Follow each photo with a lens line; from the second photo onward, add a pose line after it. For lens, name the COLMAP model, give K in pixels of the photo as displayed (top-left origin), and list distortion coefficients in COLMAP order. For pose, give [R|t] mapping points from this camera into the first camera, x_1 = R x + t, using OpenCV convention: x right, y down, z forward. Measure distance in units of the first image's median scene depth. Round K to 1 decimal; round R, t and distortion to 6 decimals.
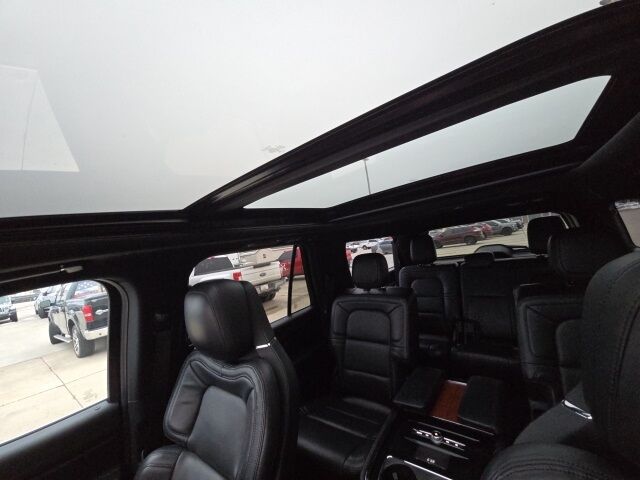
lens RADIAL K [[258.8, 0, 322.1], [0, 258.8, 240.9], [0, 0, 1]] dist [-0.005729, -0.000498]
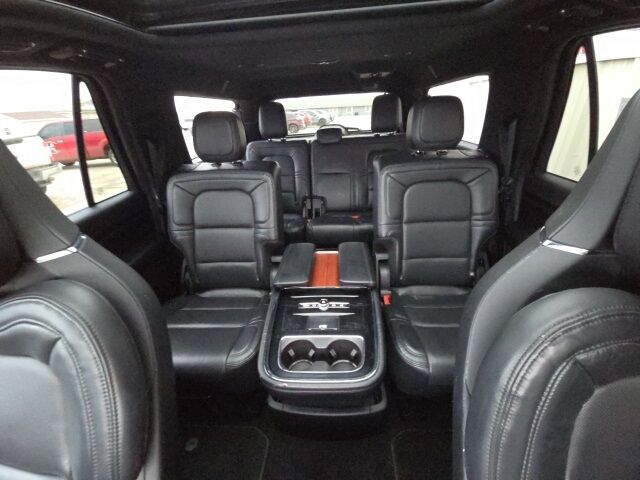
lens RADIAL K [[258.8, 0, 318.6], [0, 258.8, 242.7], [0, 0, 1]] dist [-0.005729, -0.000498]
pose [[0.806270, -0.164532, 0.568206, -0.062681], [-0.083843, 0.919059, 0.385098, 0.096794], [-0.585576, -0.358133, 0.727215, 0.226556]]
